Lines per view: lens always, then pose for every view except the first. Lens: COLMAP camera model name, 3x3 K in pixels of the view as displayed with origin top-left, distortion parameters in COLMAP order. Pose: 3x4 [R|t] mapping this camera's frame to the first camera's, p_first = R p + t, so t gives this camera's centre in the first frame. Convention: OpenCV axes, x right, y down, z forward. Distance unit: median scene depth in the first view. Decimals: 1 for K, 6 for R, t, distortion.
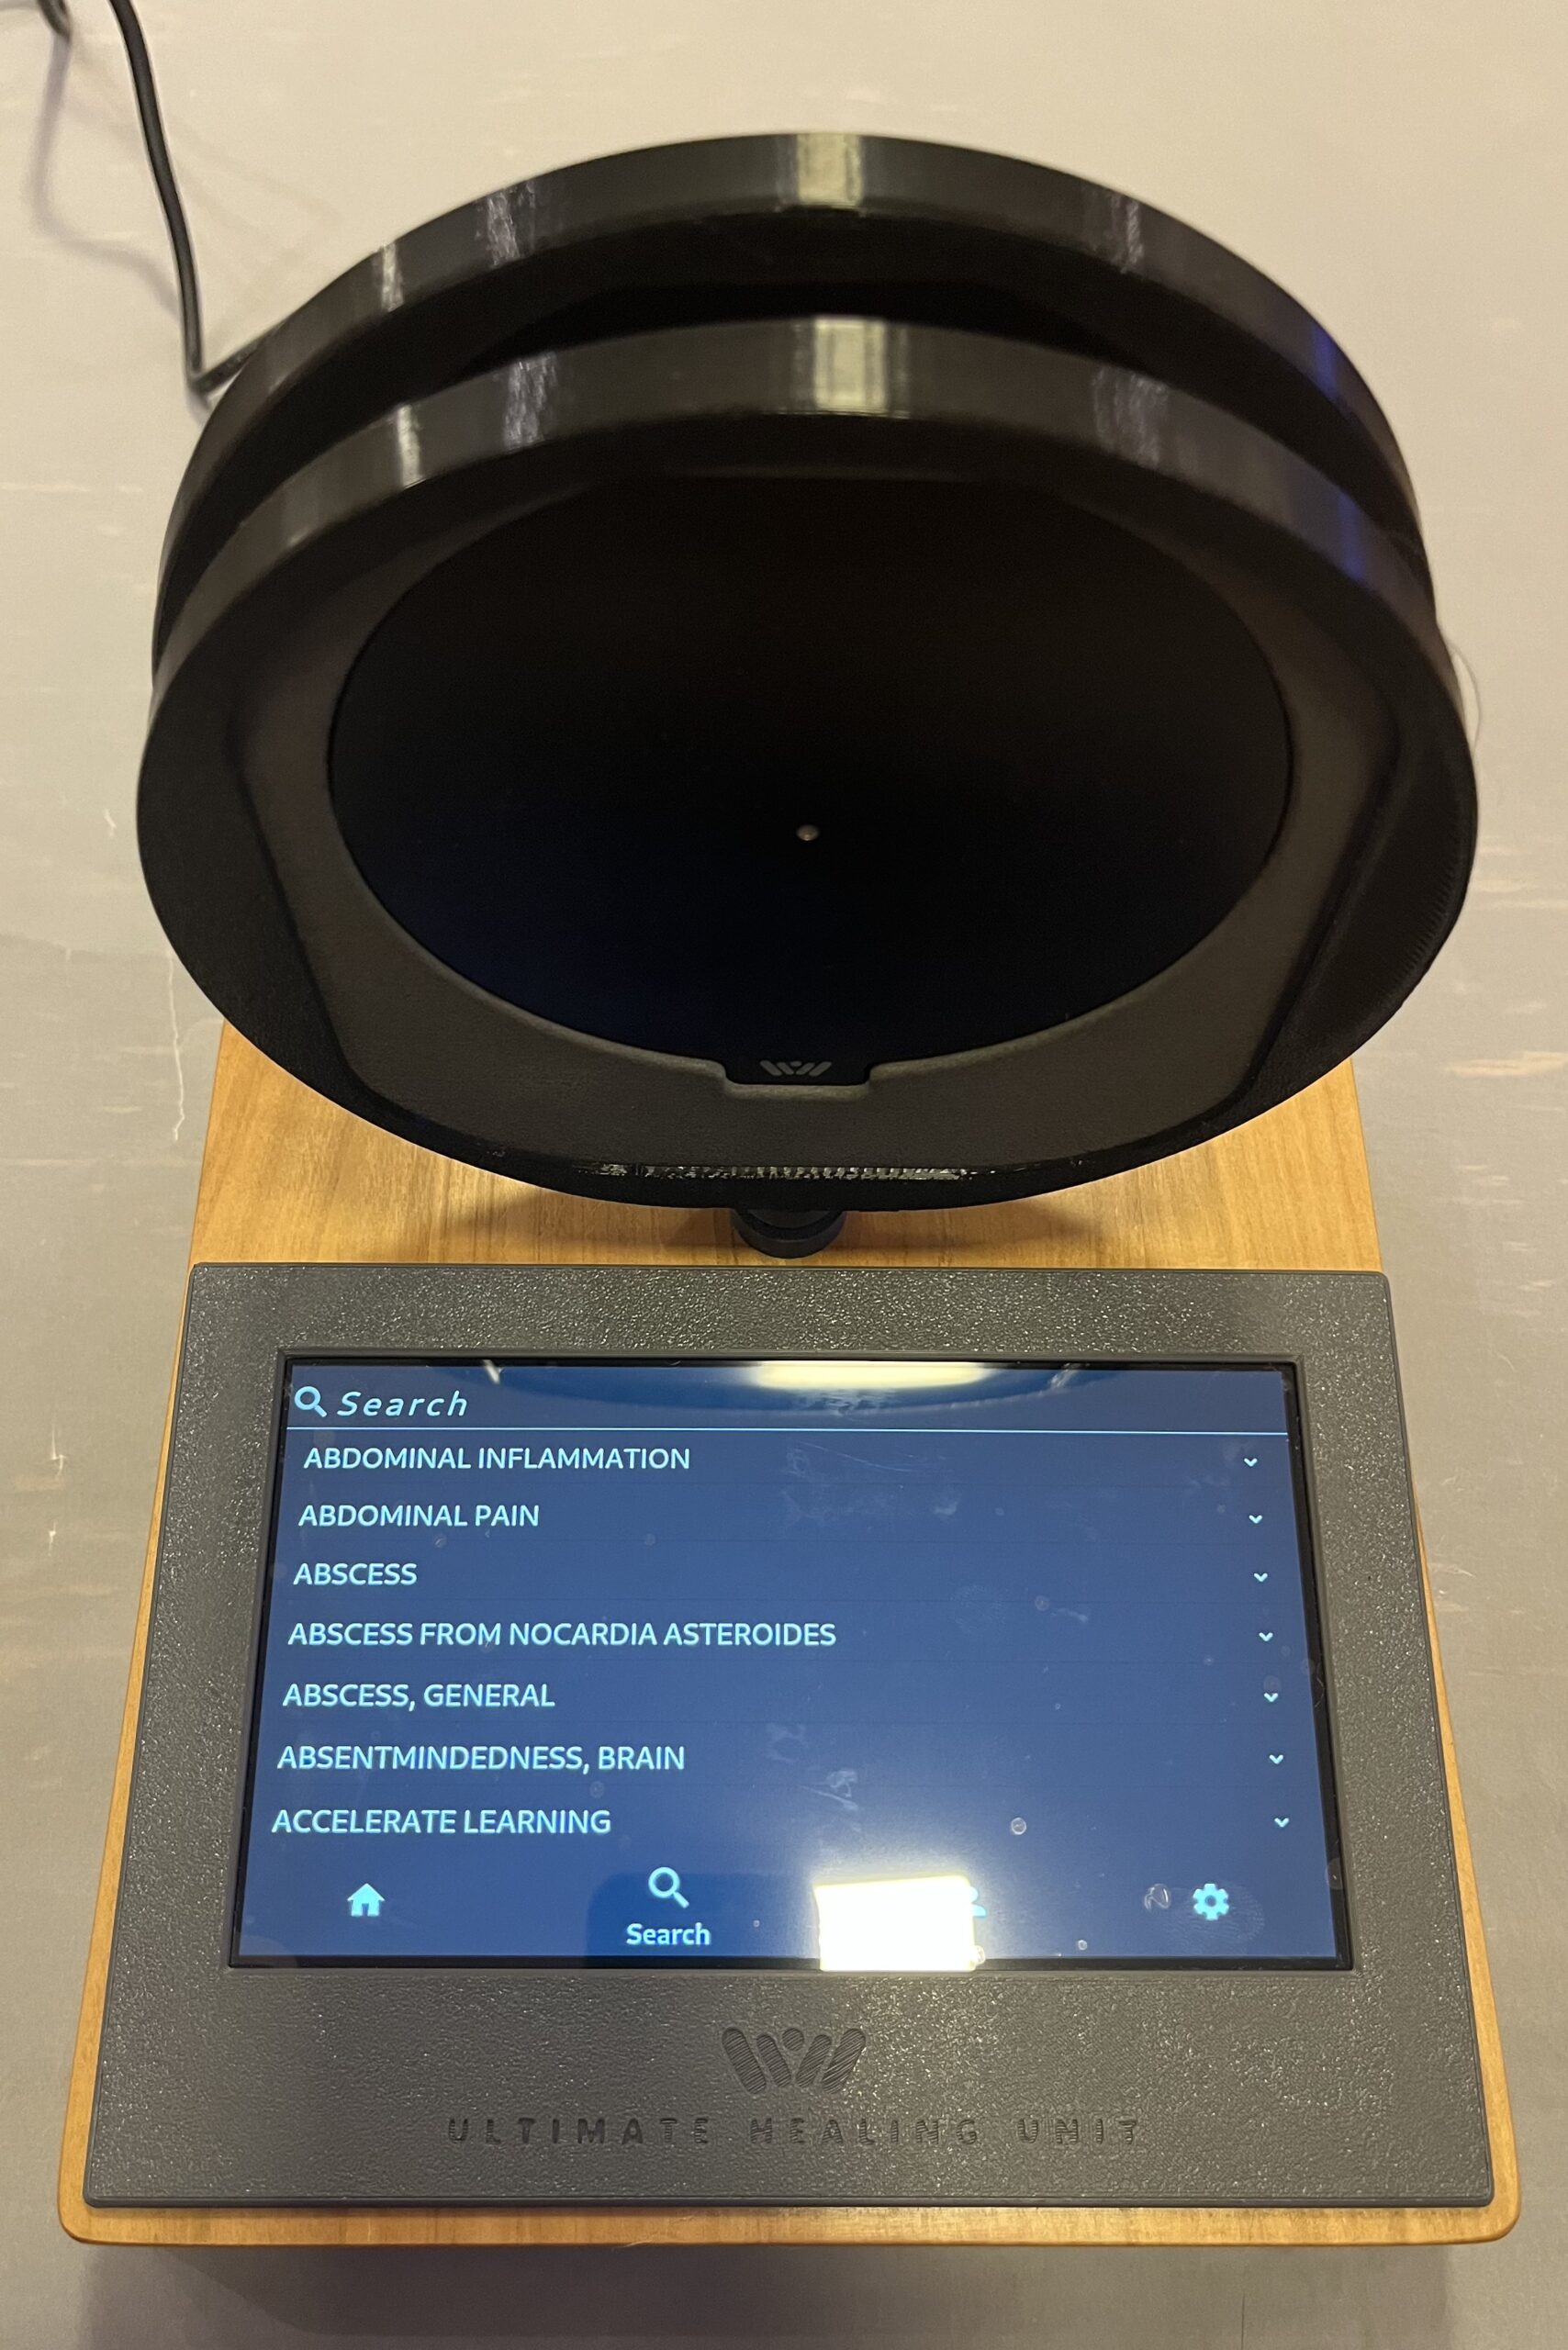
lens RADIAL K [[1868.8, 0, 793.2], [0, 1868.8, 1246.5], [0, 0, 1]] dist [0.008157, 0.000657]
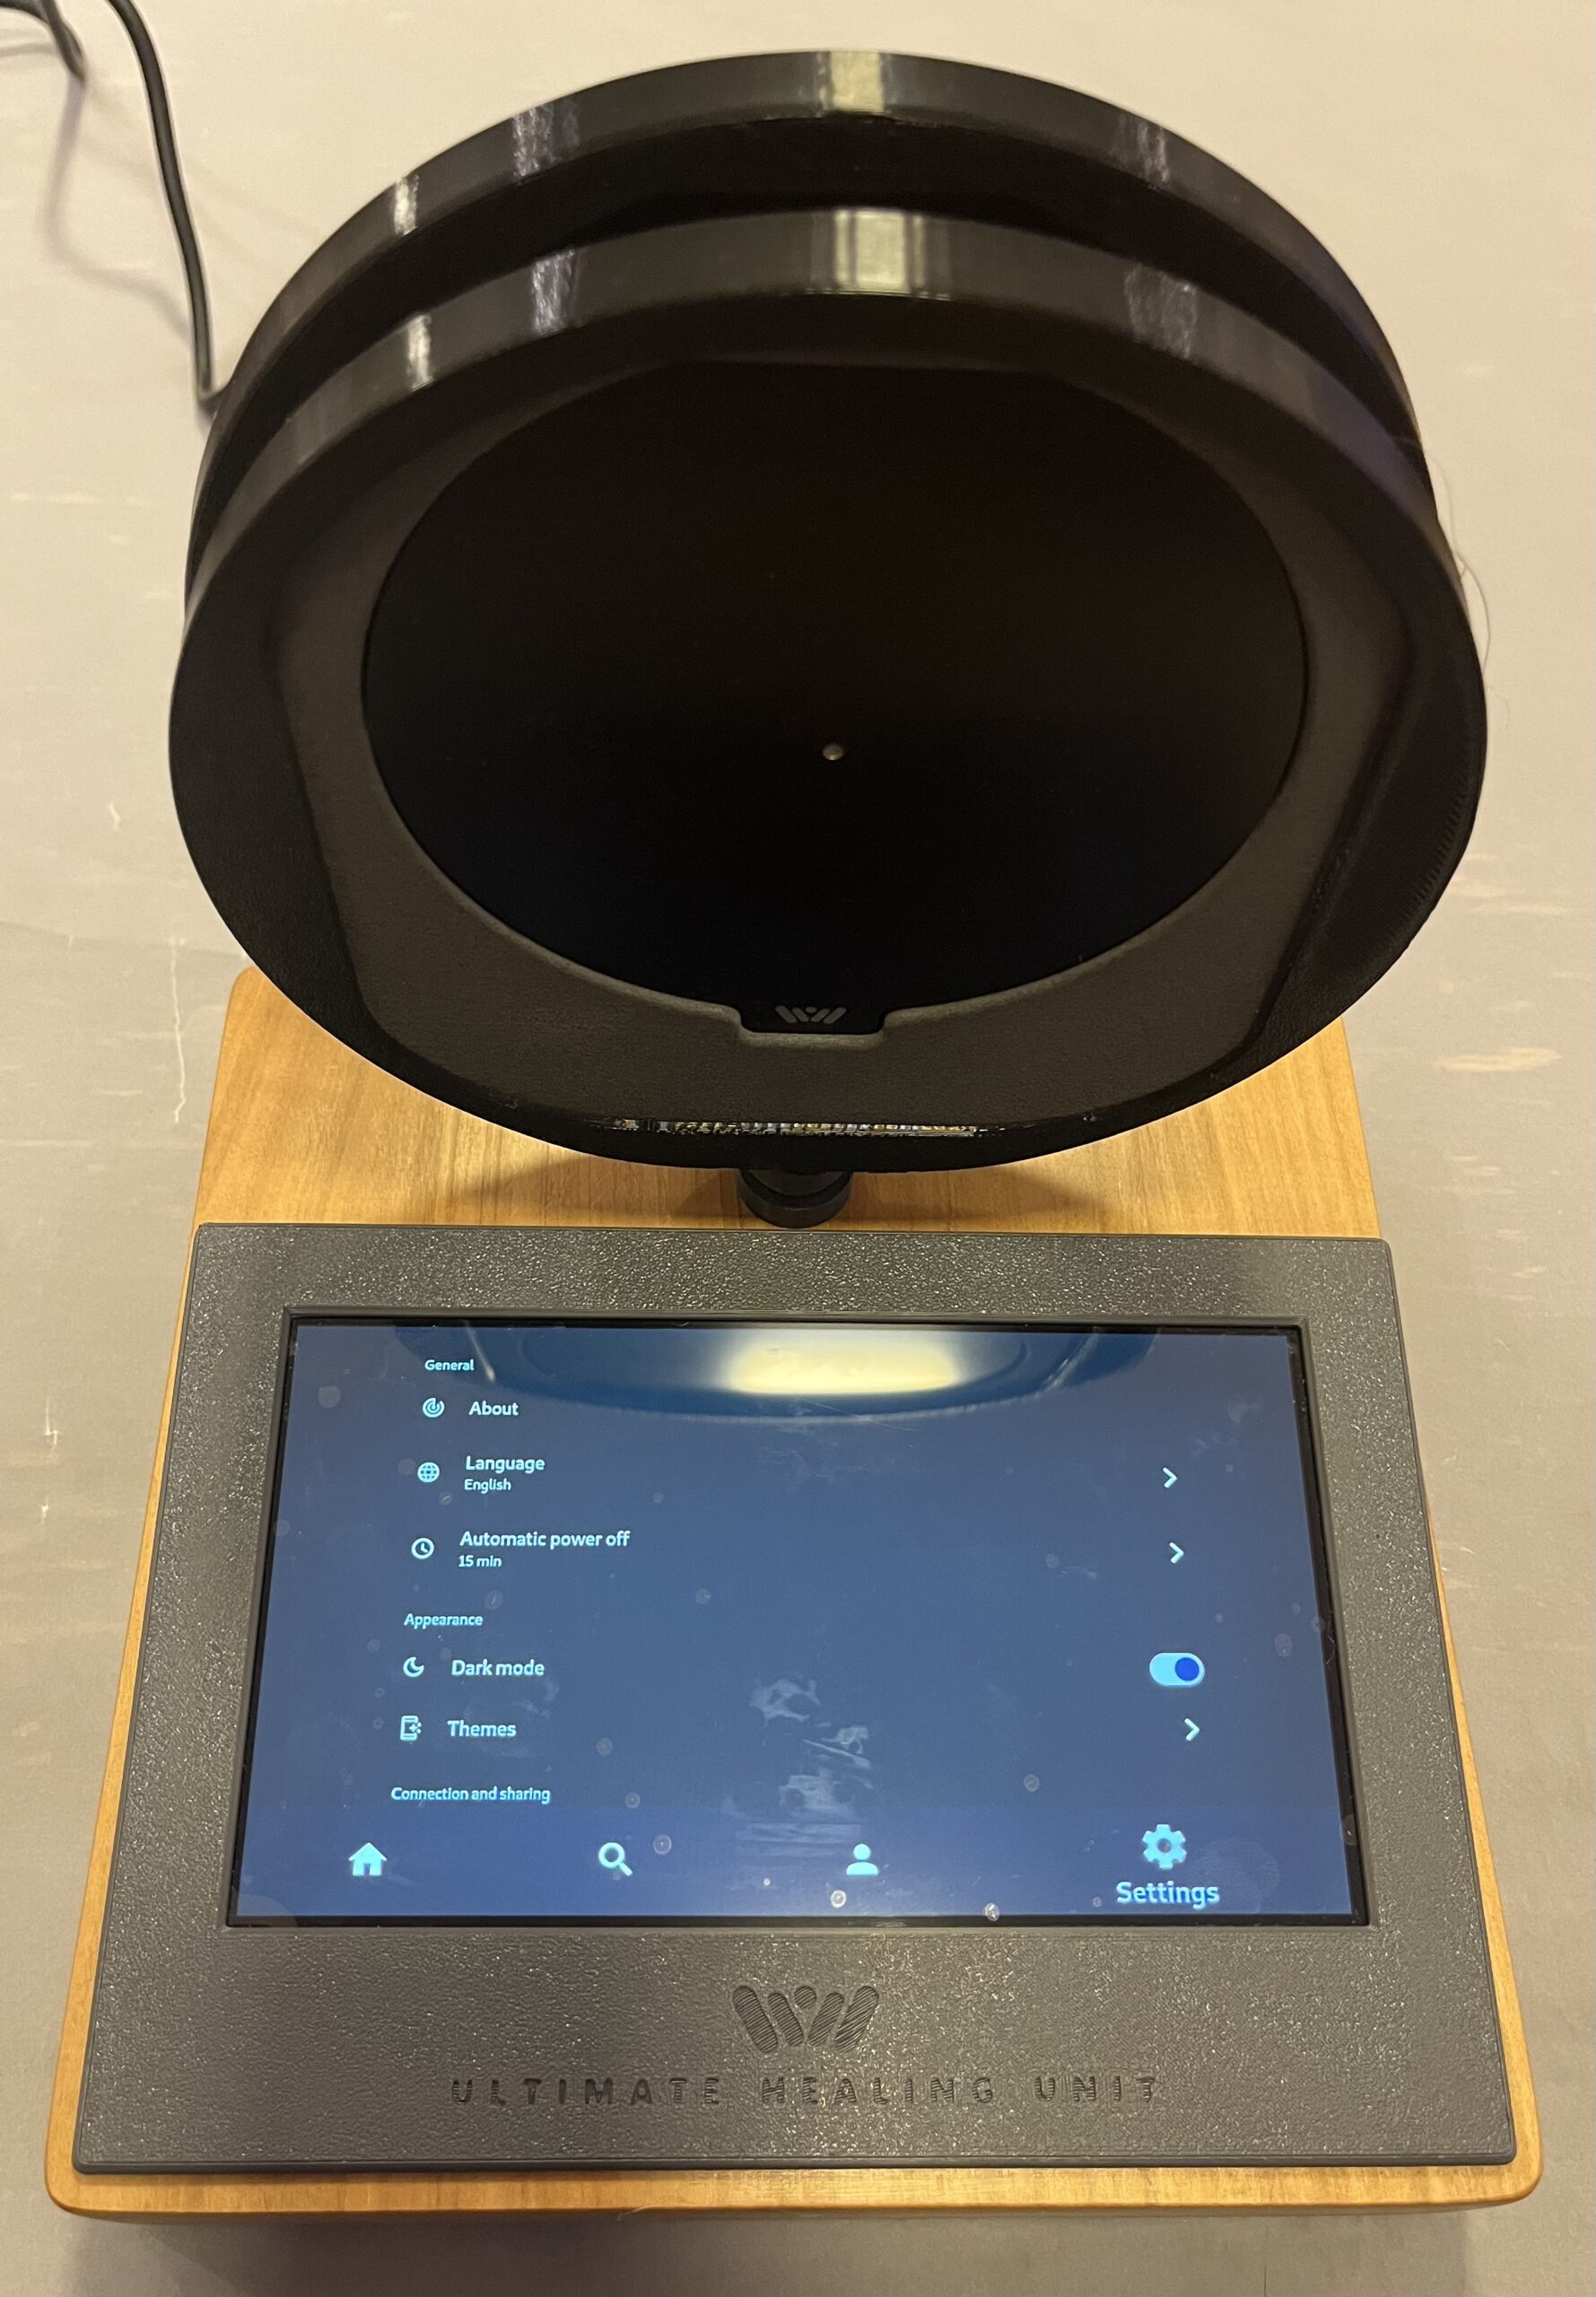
lens RADIAL K [[1865.8, 0, 811.0], [0, 1865.8, 1232.6], [0, 0, 1]] dist [0.006072, 0.005680]
pose [[0.999666, 0.003977, 0.025516, -0.023381], [-0.002576, 0.998499, -0.054702, 0.076601], [-0.025696, 0.054618, 0.998177, 0.001108]]
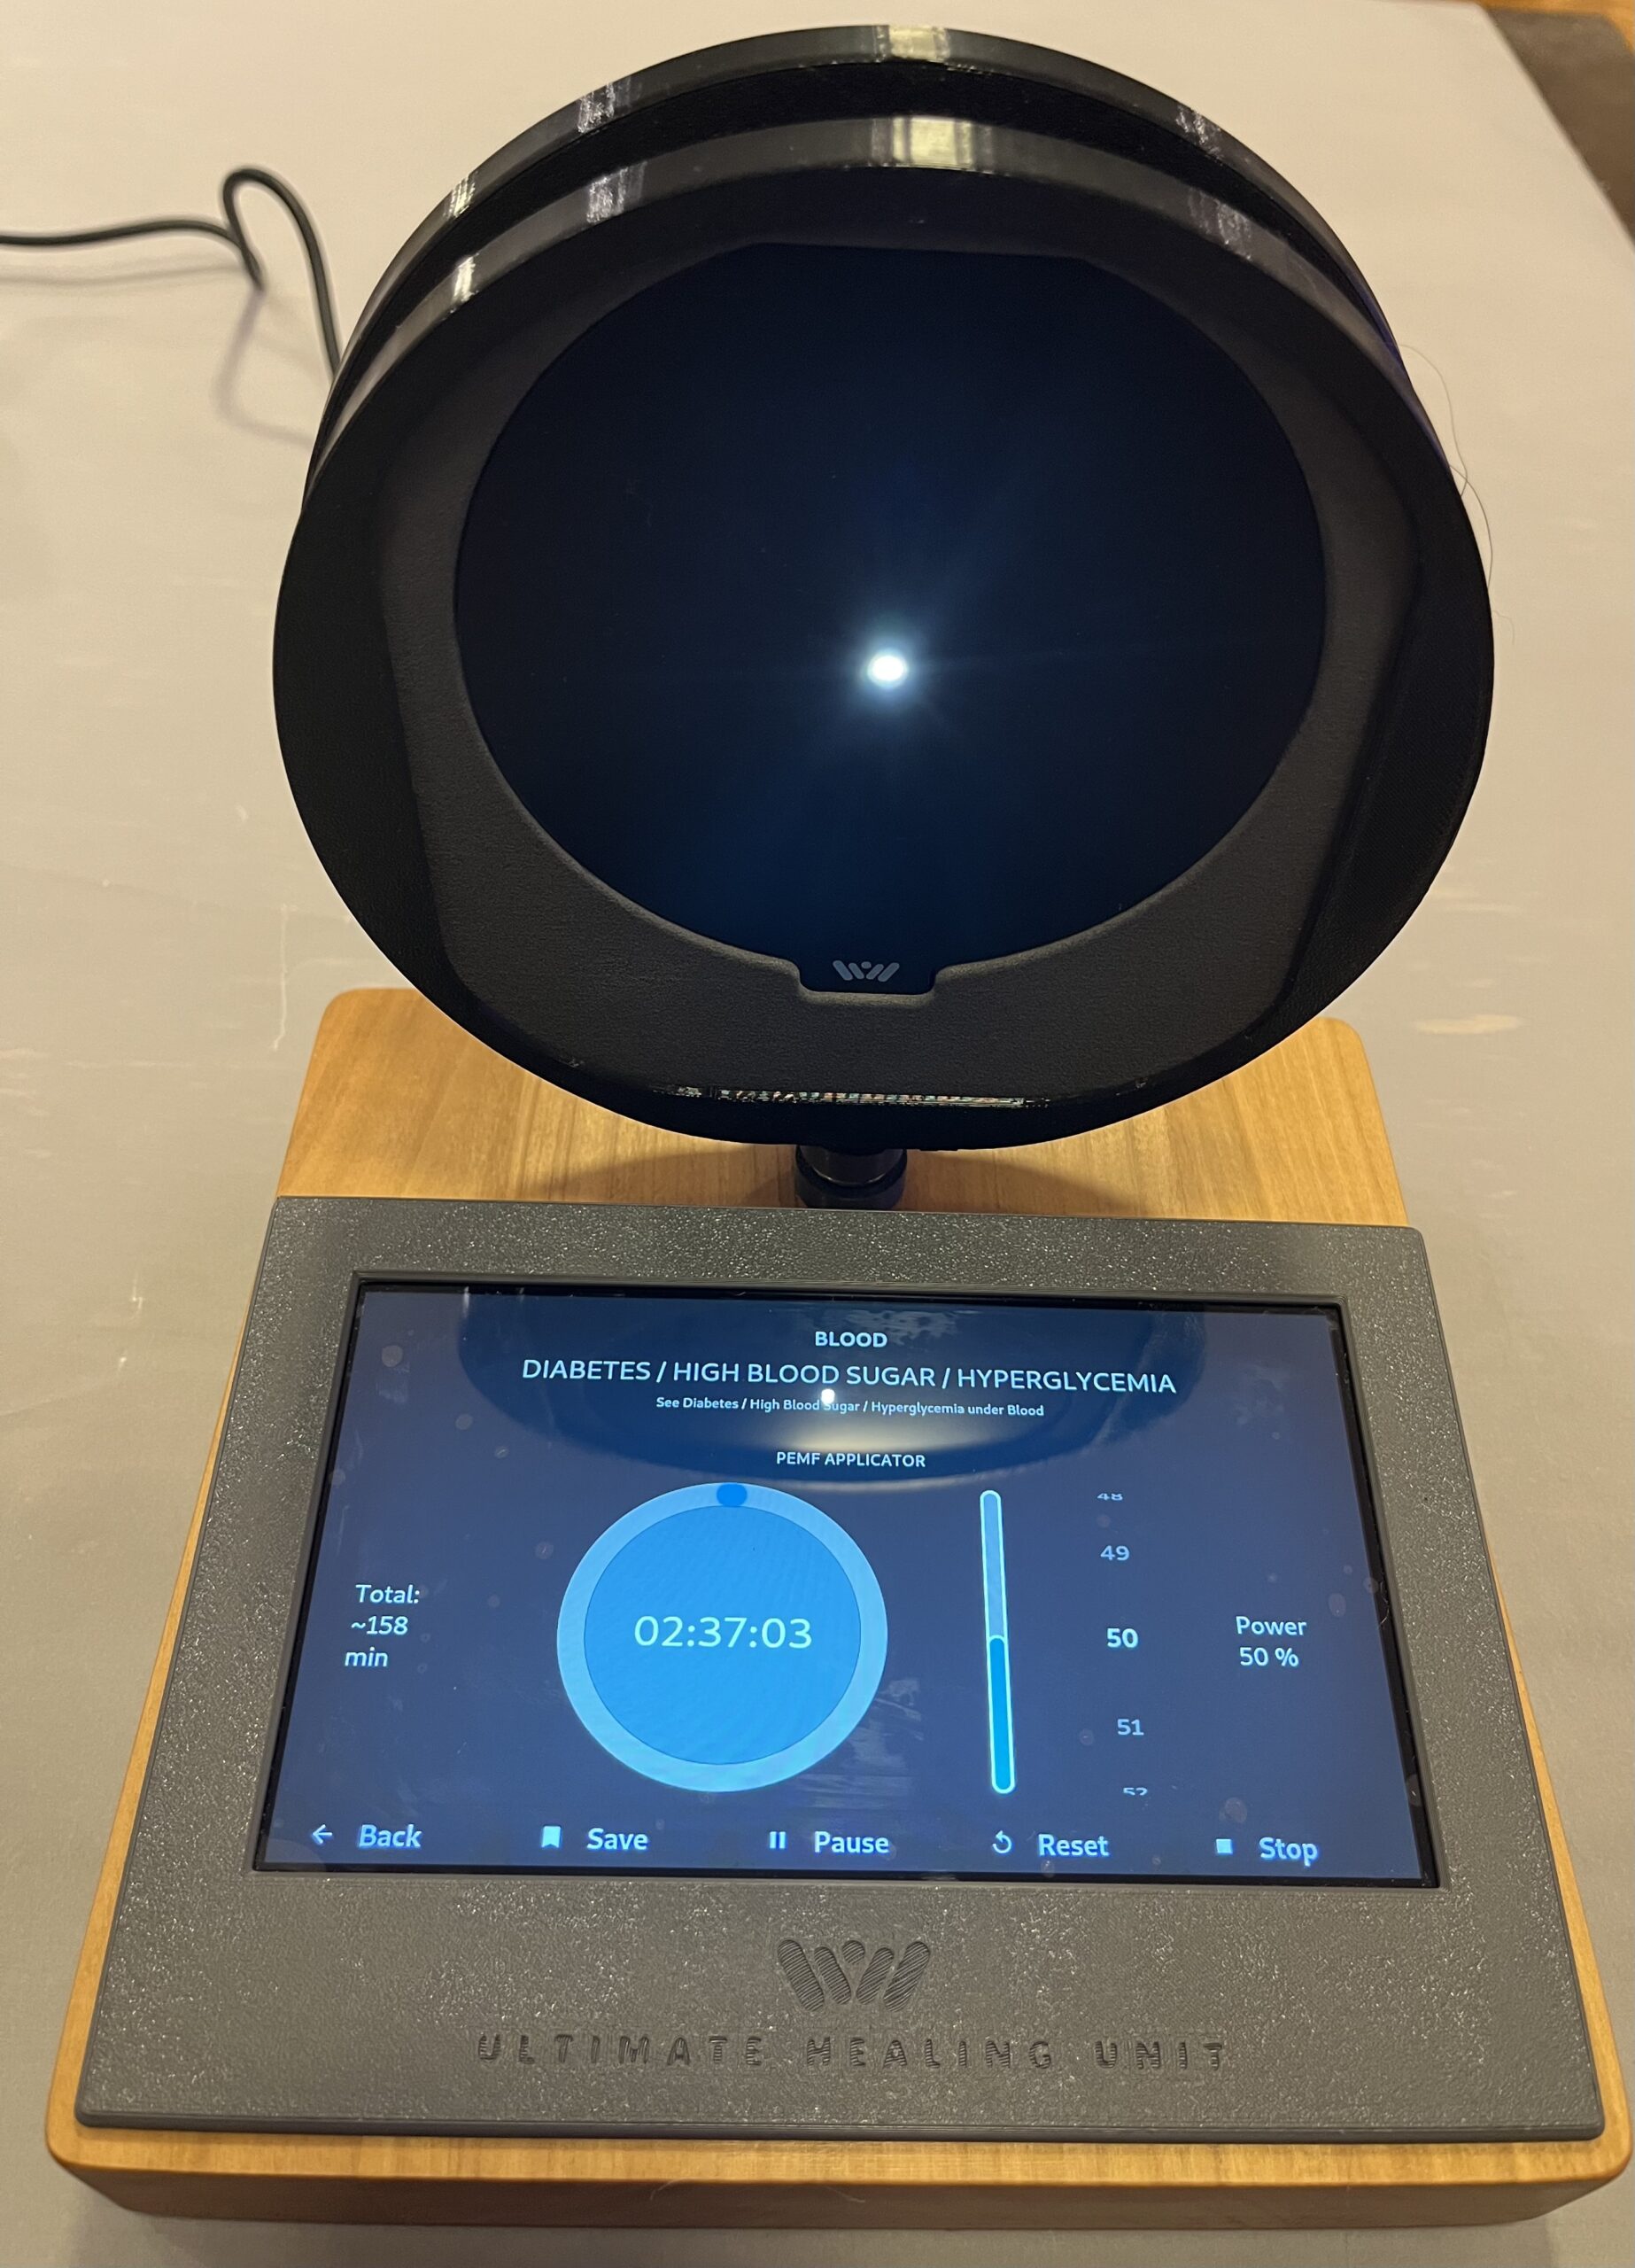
lens RADIAL K [[1716.0, 0, 865.8], [0, 1716.0, 1155.1], [0, 0, 1]] dist [0.023960, -0.057740]
pose [[0.999607, 0.015134, 0.023609, -0.020014], [-0.009151, 0.971831, -0.235502, 0.236566], [-0.026508, 0.235193, 0.971587, 0.070437]]
